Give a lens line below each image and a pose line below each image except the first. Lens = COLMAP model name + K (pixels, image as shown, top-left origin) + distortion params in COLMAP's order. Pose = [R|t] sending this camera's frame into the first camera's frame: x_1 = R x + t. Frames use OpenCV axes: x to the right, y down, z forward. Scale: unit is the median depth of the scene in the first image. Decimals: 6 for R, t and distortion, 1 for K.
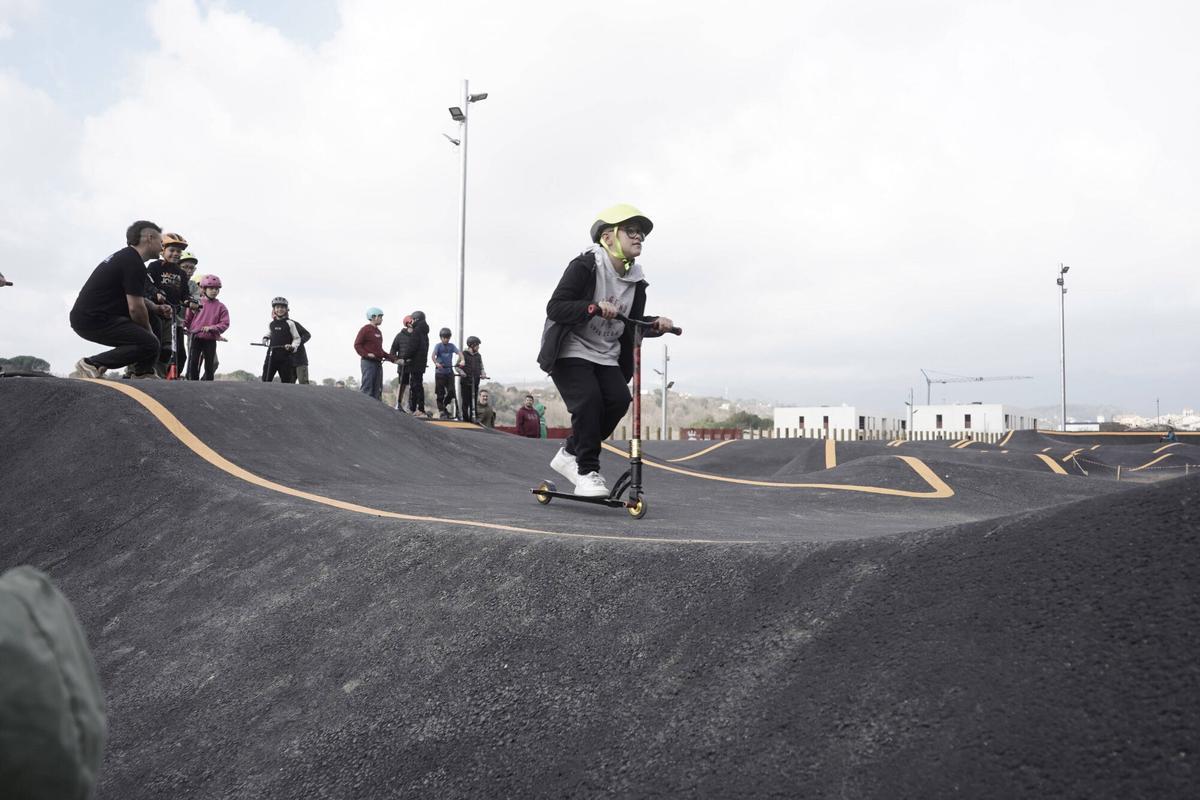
lens RADIAL K [[953.8, 0, 602.0], [0, 953.8, 398.6], [0, 0, 1]] dist [-0.004441, 0.008217]
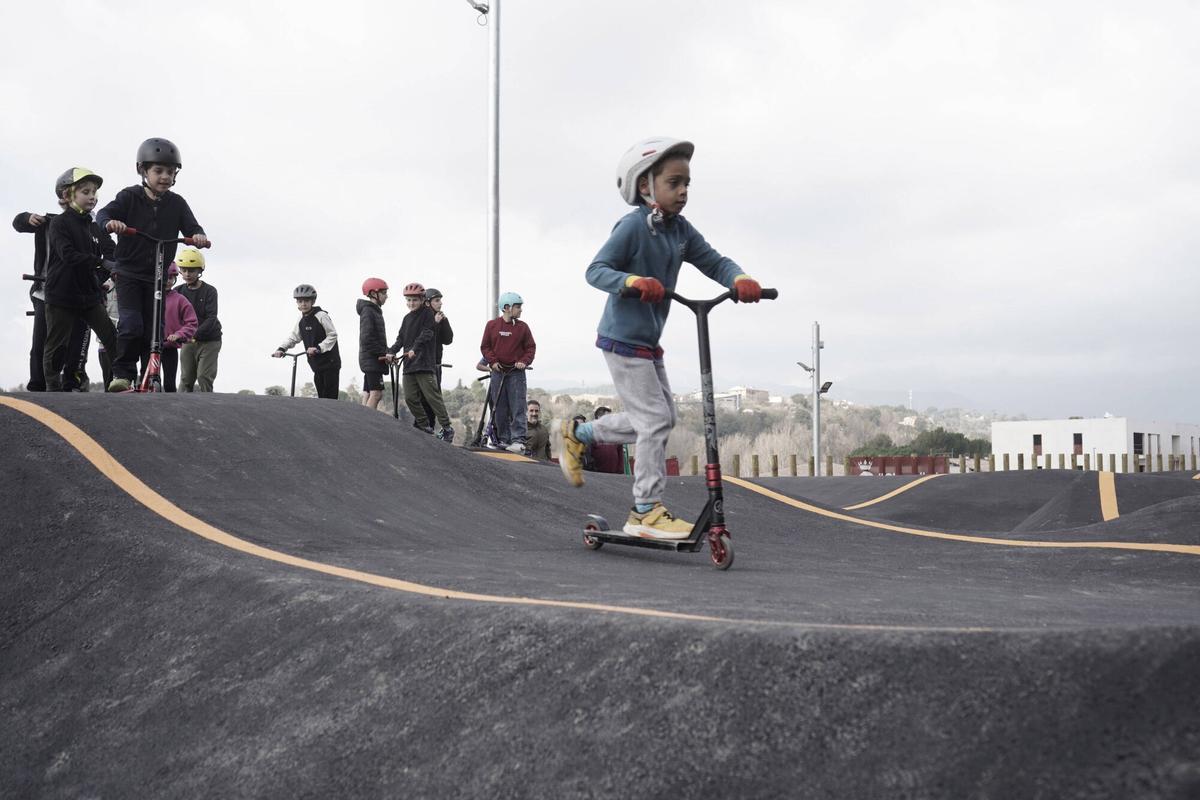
lens RADIAL K [[1553.9, 0, 569.3], [0, 1553.9, 398.8], [0, 0, 1]] dist [-0.008295, 0.003931]
pose [[0.997819, -0.016720, -0.063862, -0.092248], [0.016138, 0.999823, -0.009620, 0.000235], [0.064011, 0.008568, 0.997912, -0.053432]]
